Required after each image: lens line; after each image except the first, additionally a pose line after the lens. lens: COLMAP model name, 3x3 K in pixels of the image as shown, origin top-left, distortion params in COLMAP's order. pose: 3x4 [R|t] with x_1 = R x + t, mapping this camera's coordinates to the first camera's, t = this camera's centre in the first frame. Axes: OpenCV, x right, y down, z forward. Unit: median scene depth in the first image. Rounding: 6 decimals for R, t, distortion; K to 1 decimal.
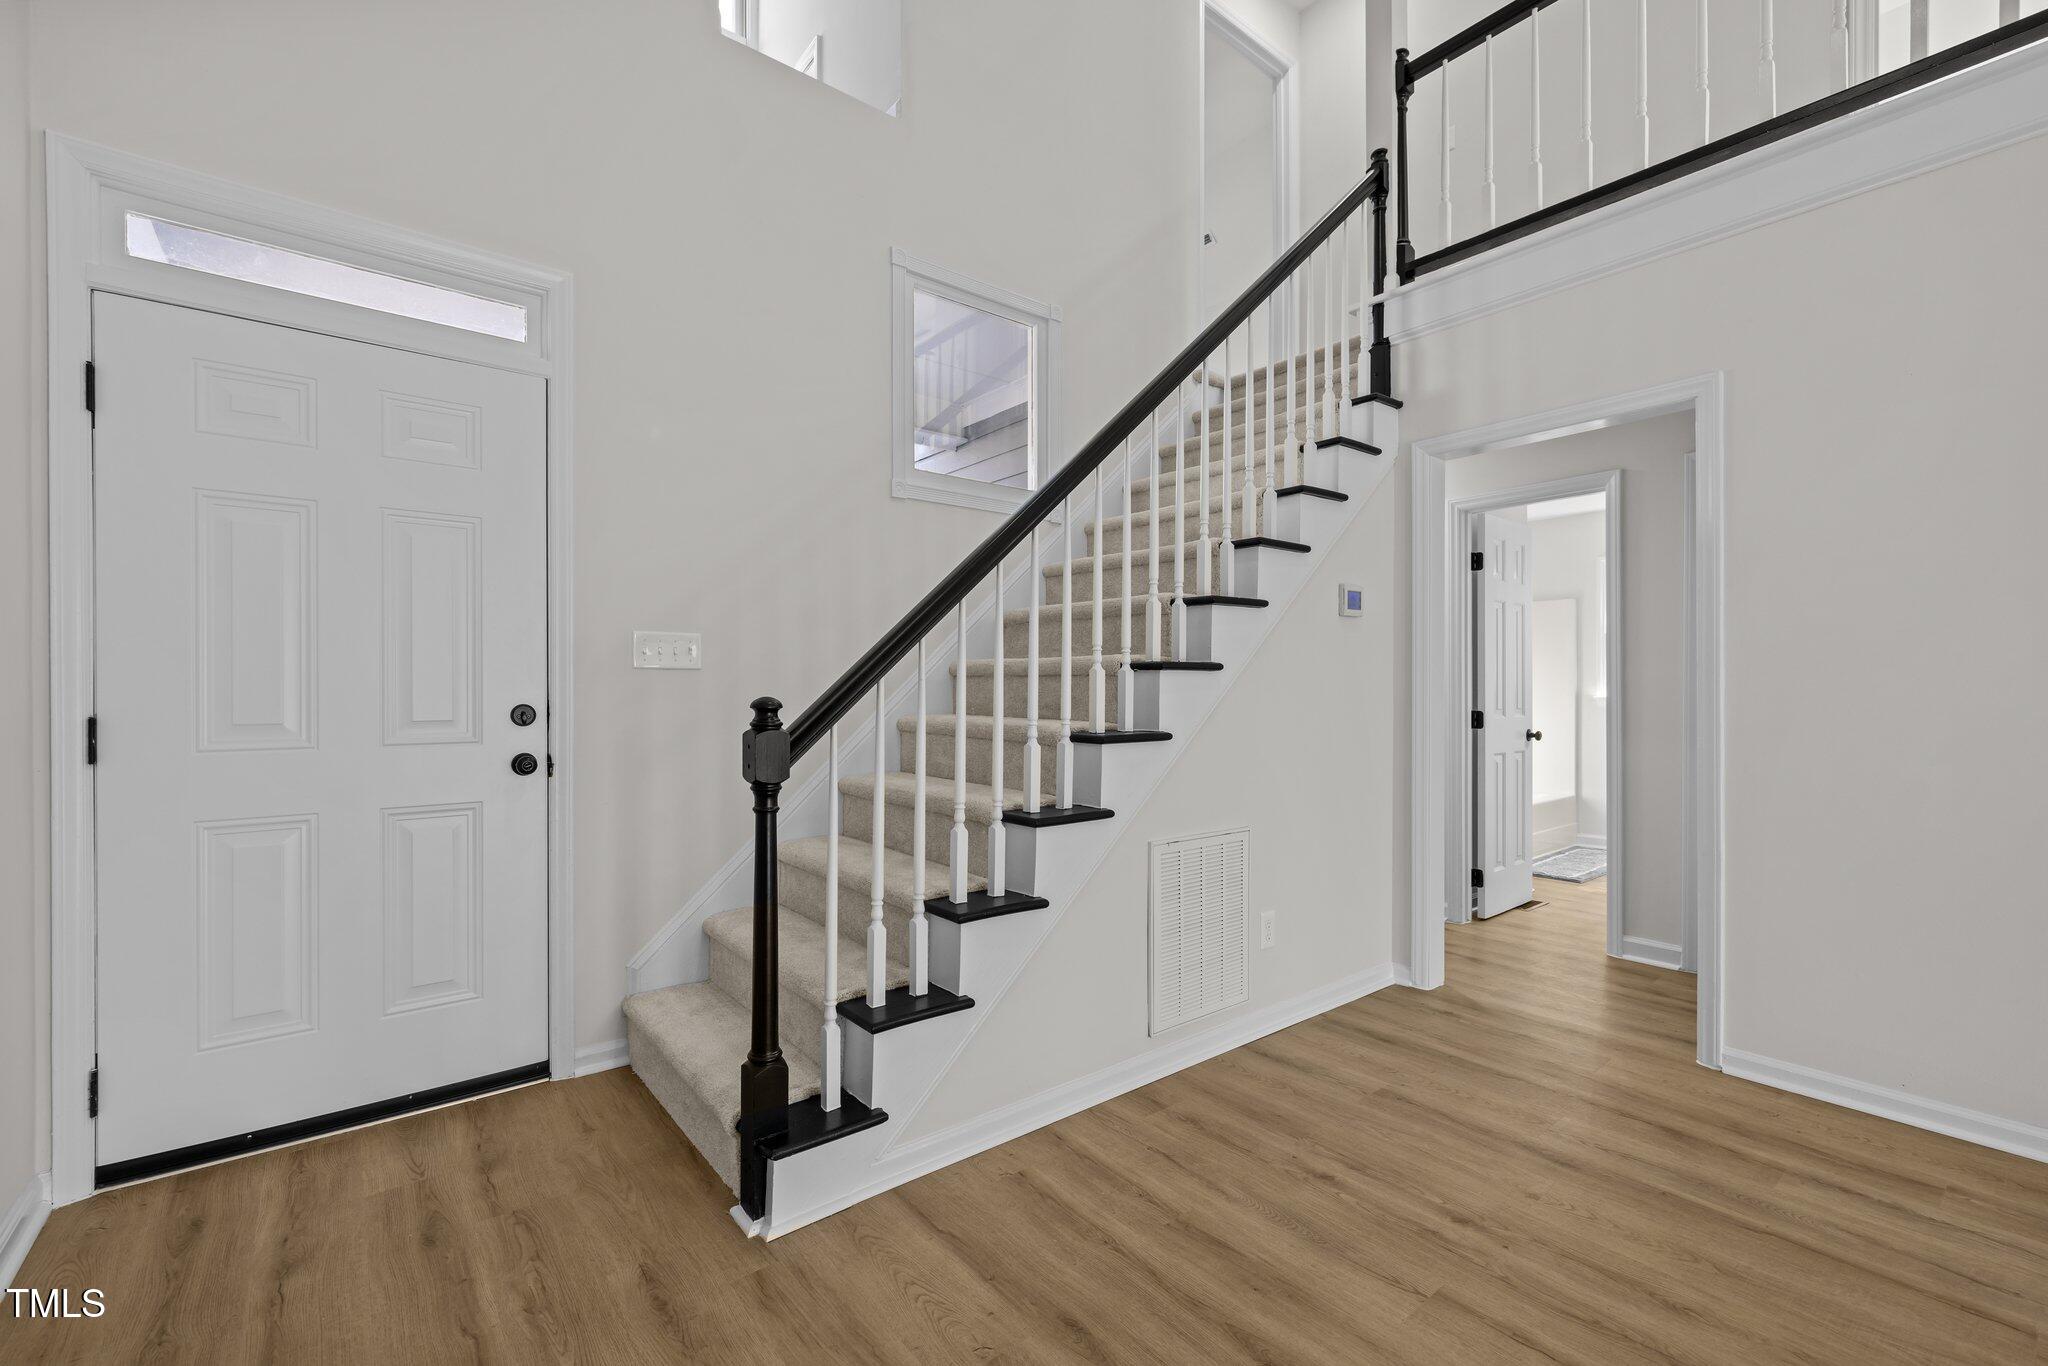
lens RADIAL K [[862.9, 0, 1023.6], [0, 862.9, 689.6], [0, 0, 1]] dist [0.001108, 0.001263]
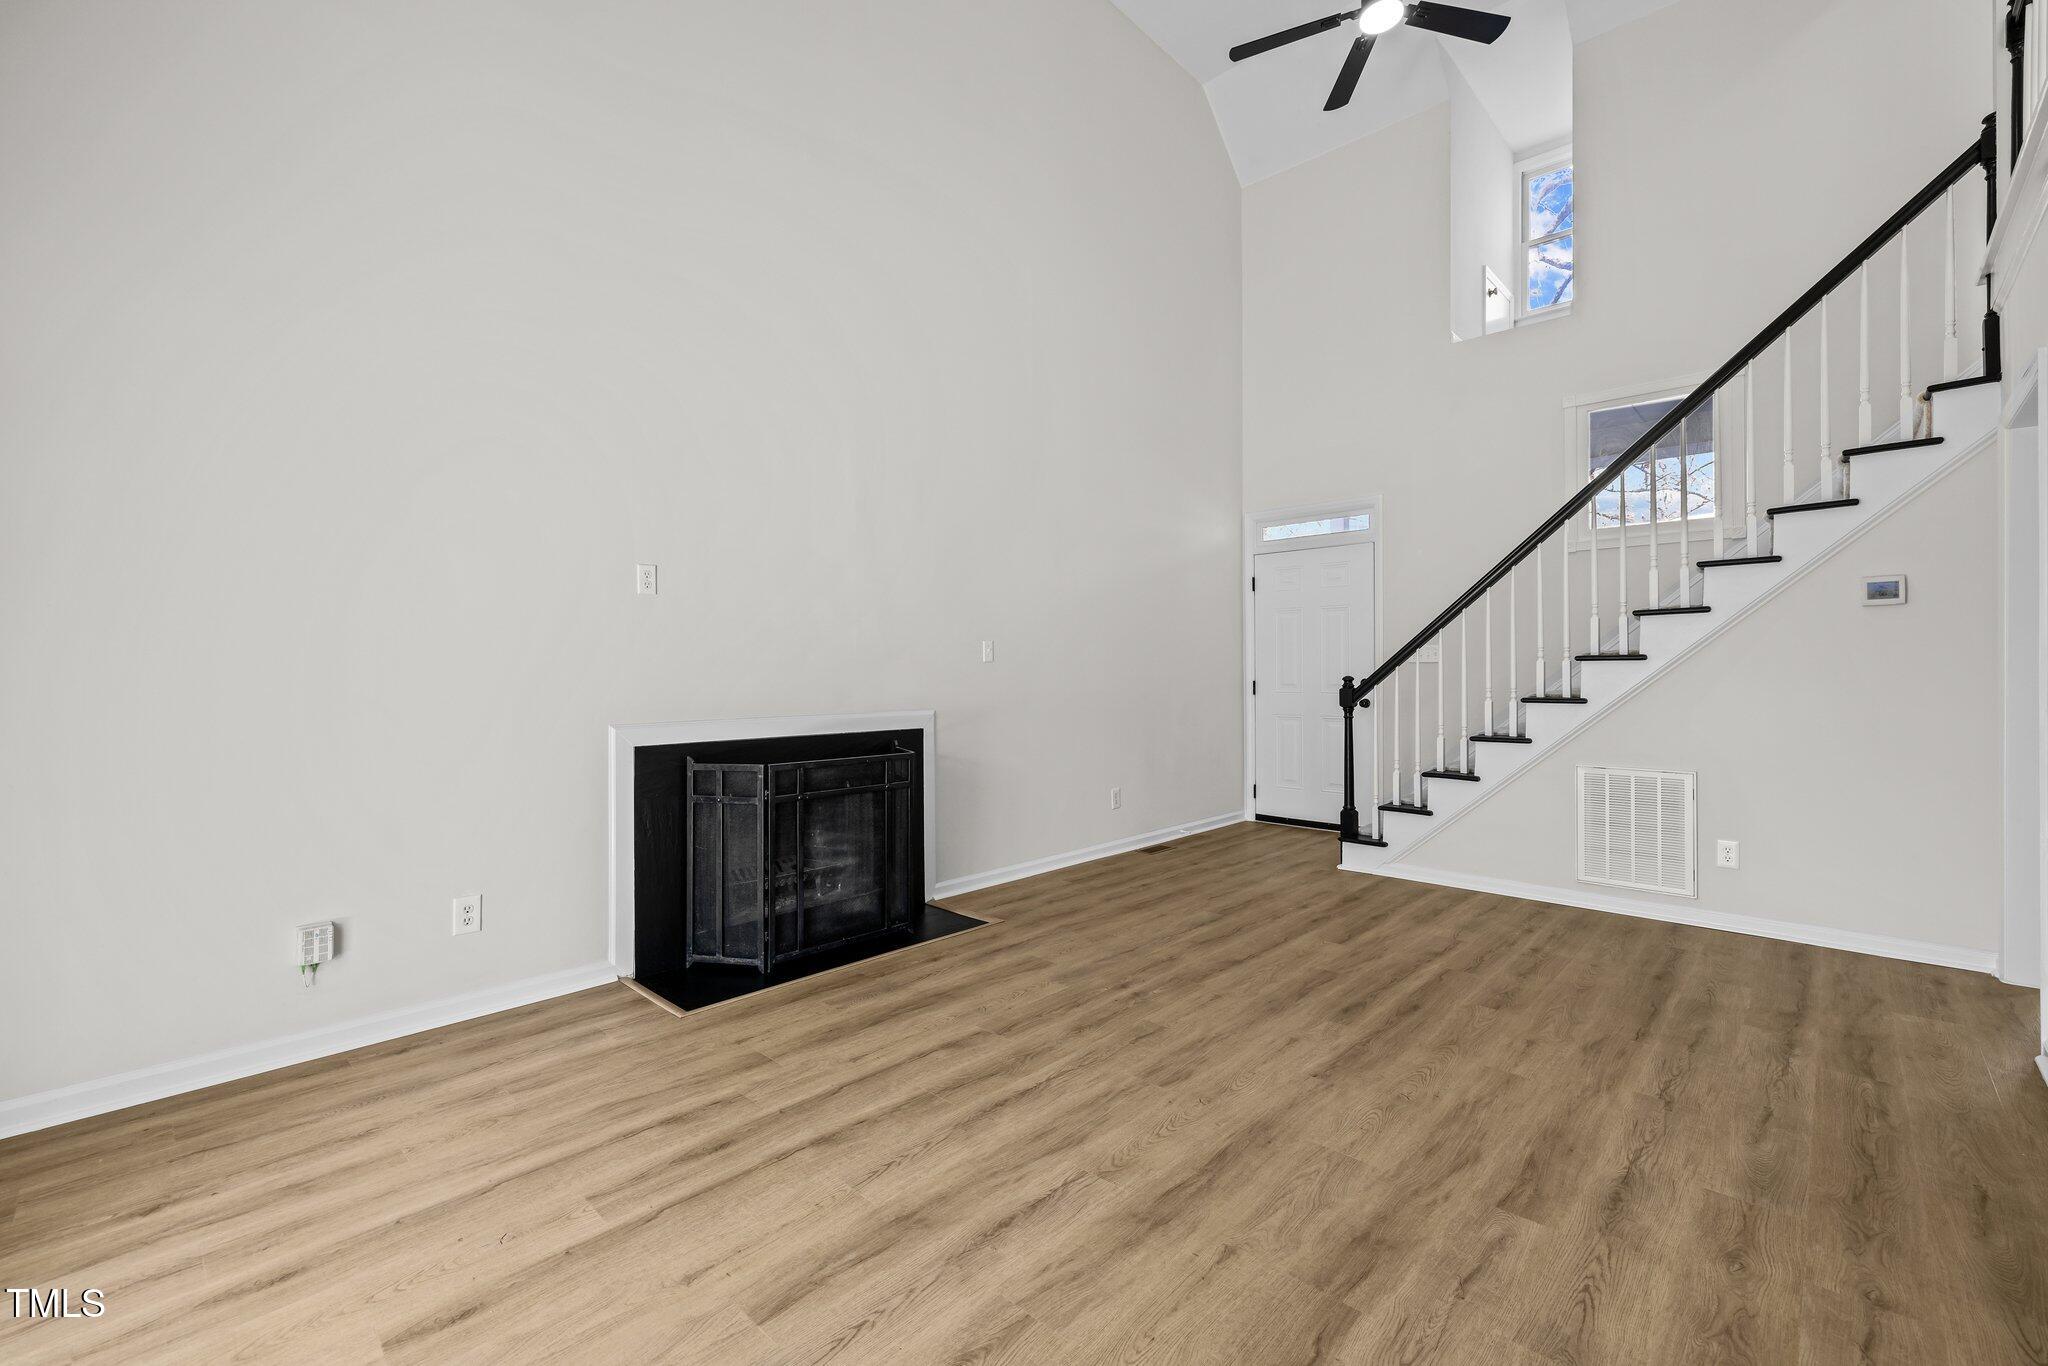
lens RADIAL K [[862.9, 0, 1023.6], [0, 862.9, 668.0], [0, 0, 1]] dist [0.001108, 0.001263]
pose [[0.137969, -0.005565, -0.990421, 1.683664], [0.004958, 0.999976, -0.004928, -0.006121], [0.990424, -0.004230, 0.137993, -0.290072]]
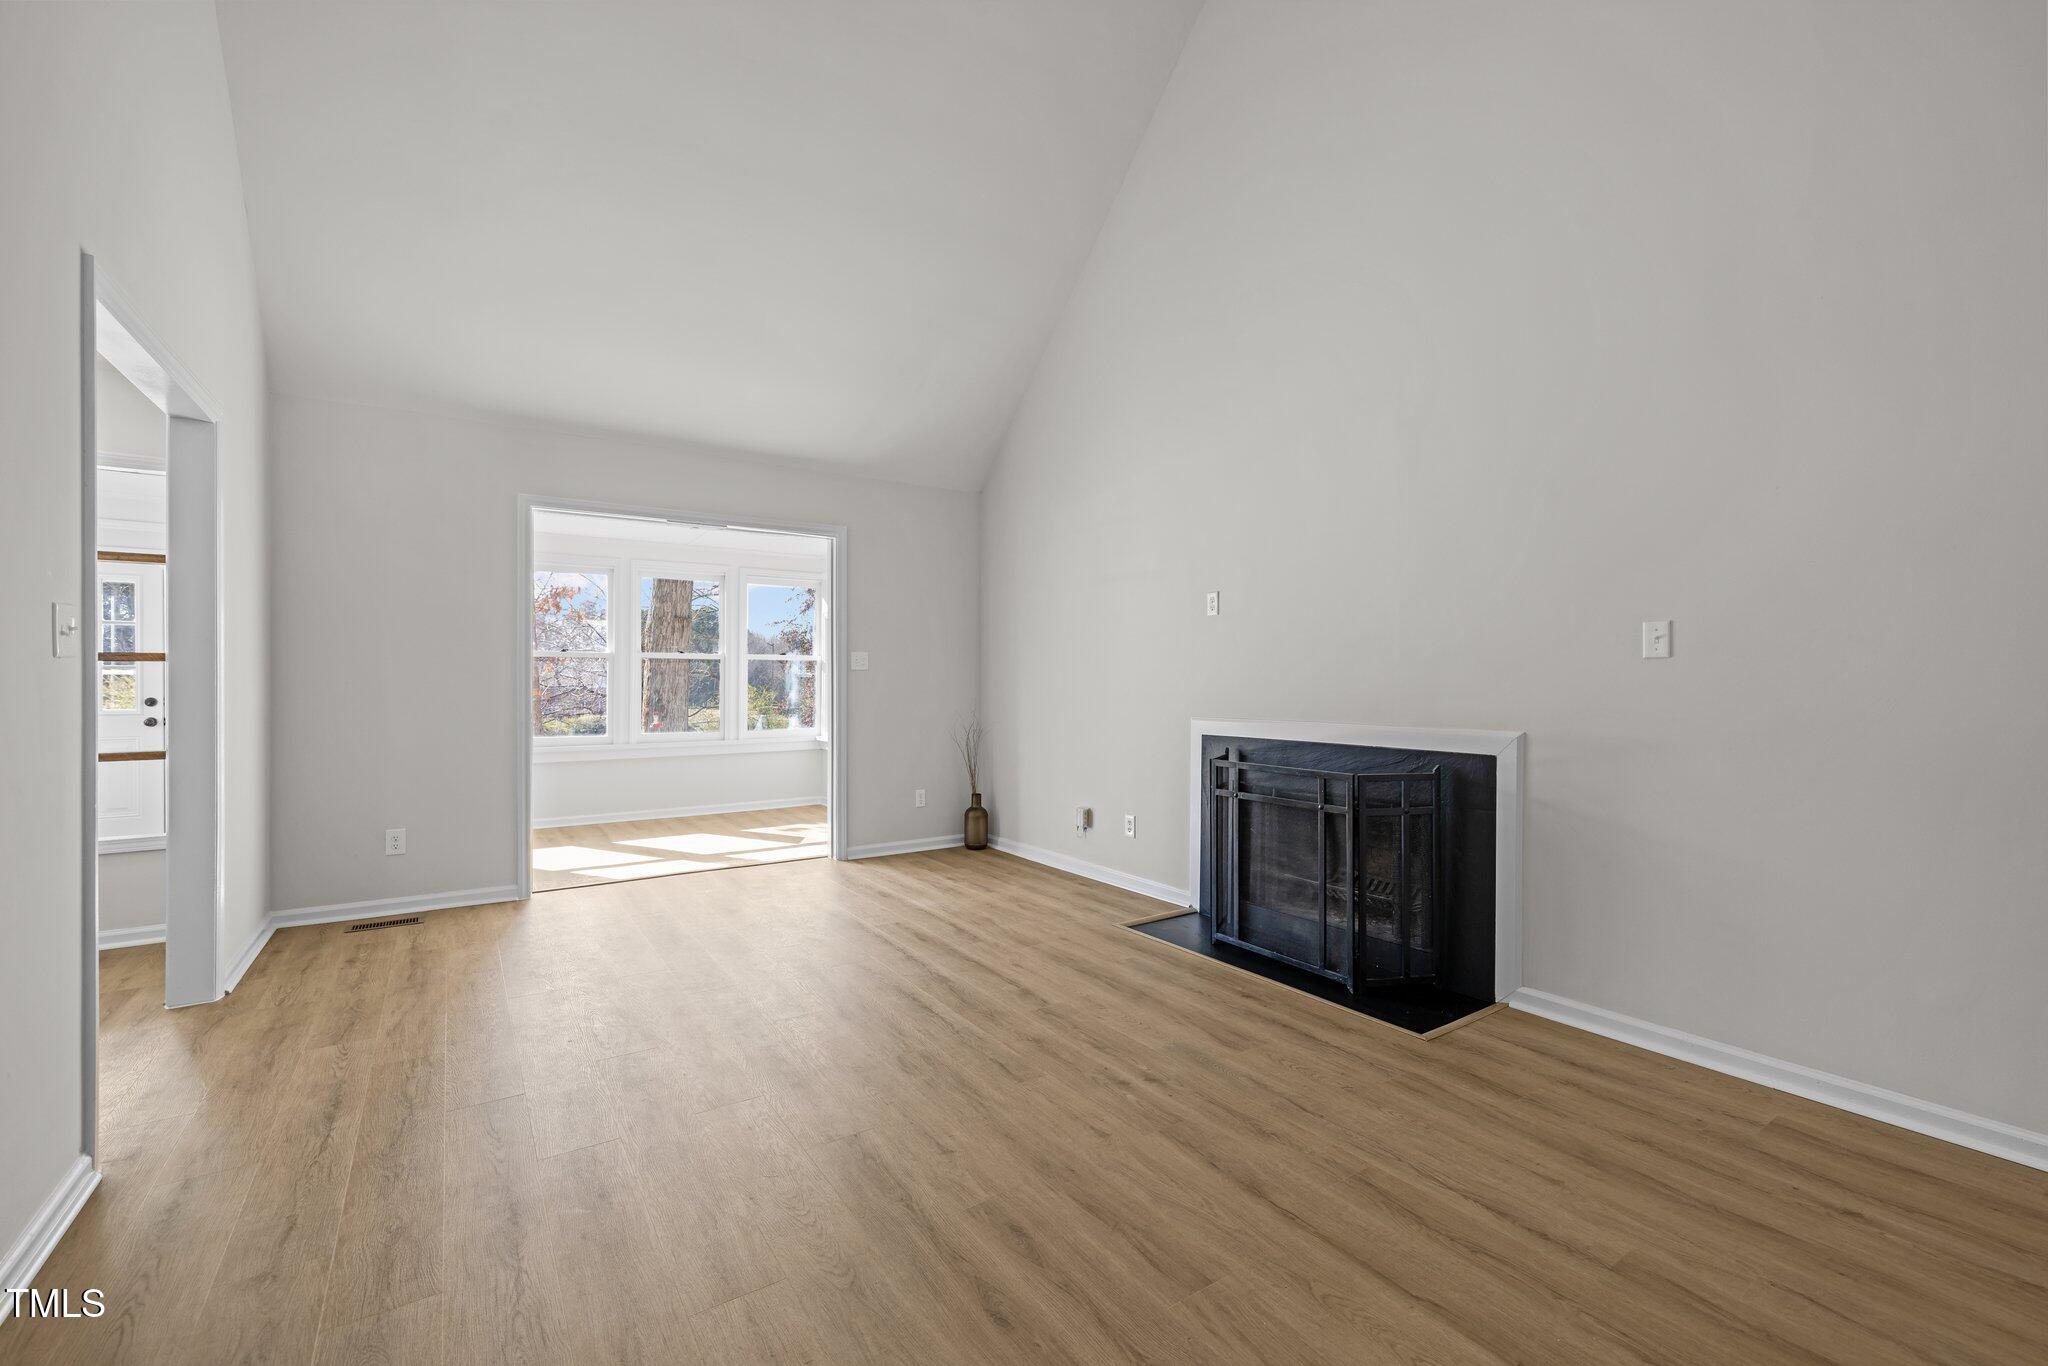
lens RADIAL K [[862.9, 0, 1023.6], [0, 862.9, 675.8], [0, 0, 1]] dist [0.001108, 0.001263]
pose [[-0.996175, -0.000688, 0.087383, 0.511312], [-0.001538, 0.999952, -0.009665, 0.004666], [-0.087372, -0.009762, -0.996128, 1.019988]]
